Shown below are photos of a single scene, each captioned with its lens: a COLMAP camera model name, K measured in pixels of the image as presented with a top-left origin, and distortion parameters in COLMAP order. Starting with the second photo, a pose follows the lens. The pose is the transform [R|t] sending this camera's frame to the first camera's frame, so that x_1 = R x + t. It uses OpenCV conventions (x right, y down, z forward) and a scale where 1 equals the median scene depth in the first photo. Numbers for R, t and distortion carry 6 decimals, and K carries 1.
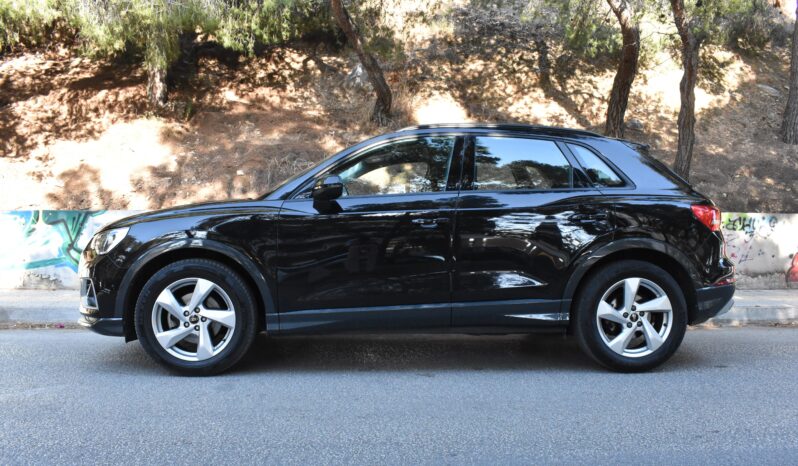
lens RADIAL K [[687.2, 0, 416.5], [0, 687.2, 243.7], [0, 0, 1]] dist [-0.088021, 0.006852]
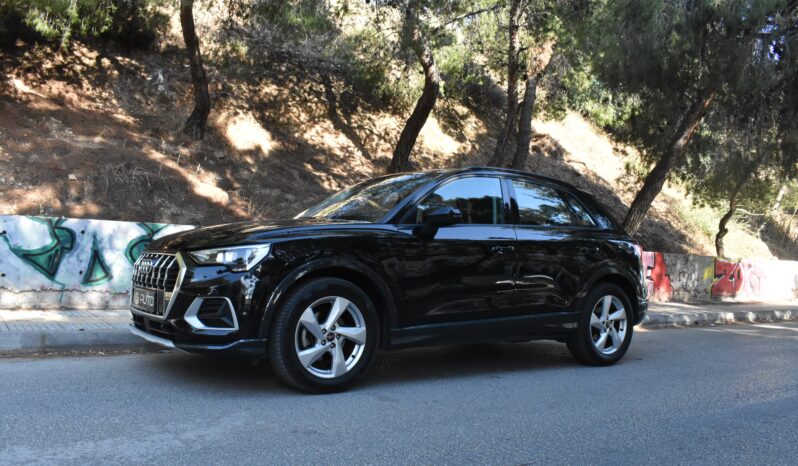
lens RADIAL K [[687.2, 0, 399.5], [0, 687.2, 248.4], [0, 0, 1]] dist [-0.088021, 0.006852]
pose [[0.852212, 0.035818, 0.521969, -0.312813], [-0.027243, 0.999338, -0.024097, -0.000690], [-0.522486, 0.006316, 0.852624, 0.019811]]
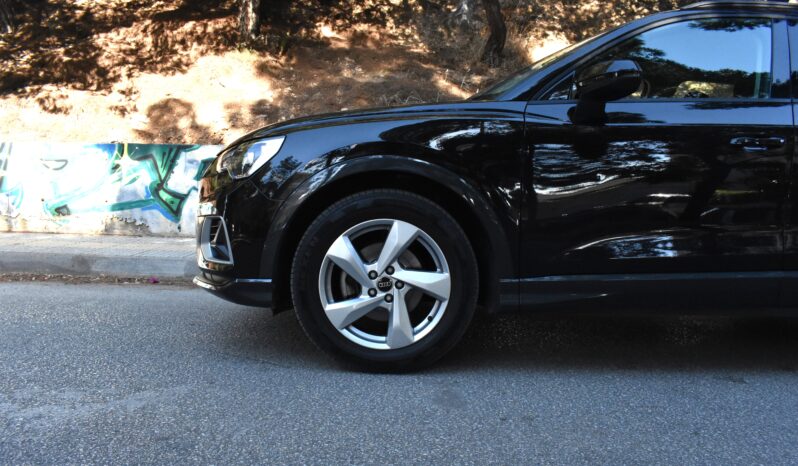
lens RADIAL K [[630.7, 0, 416.5], [0, 630.7, 238.2], [0, 0, 1]] dist [-0.088383, -0.001939]
pose [[0.998057, 0.030411, -0.054376, -0.103448], [-0.027513, 0.998201, 0.053275, 0.013873], [0.055898, -0.051676, 0.997098, 0.161562]]
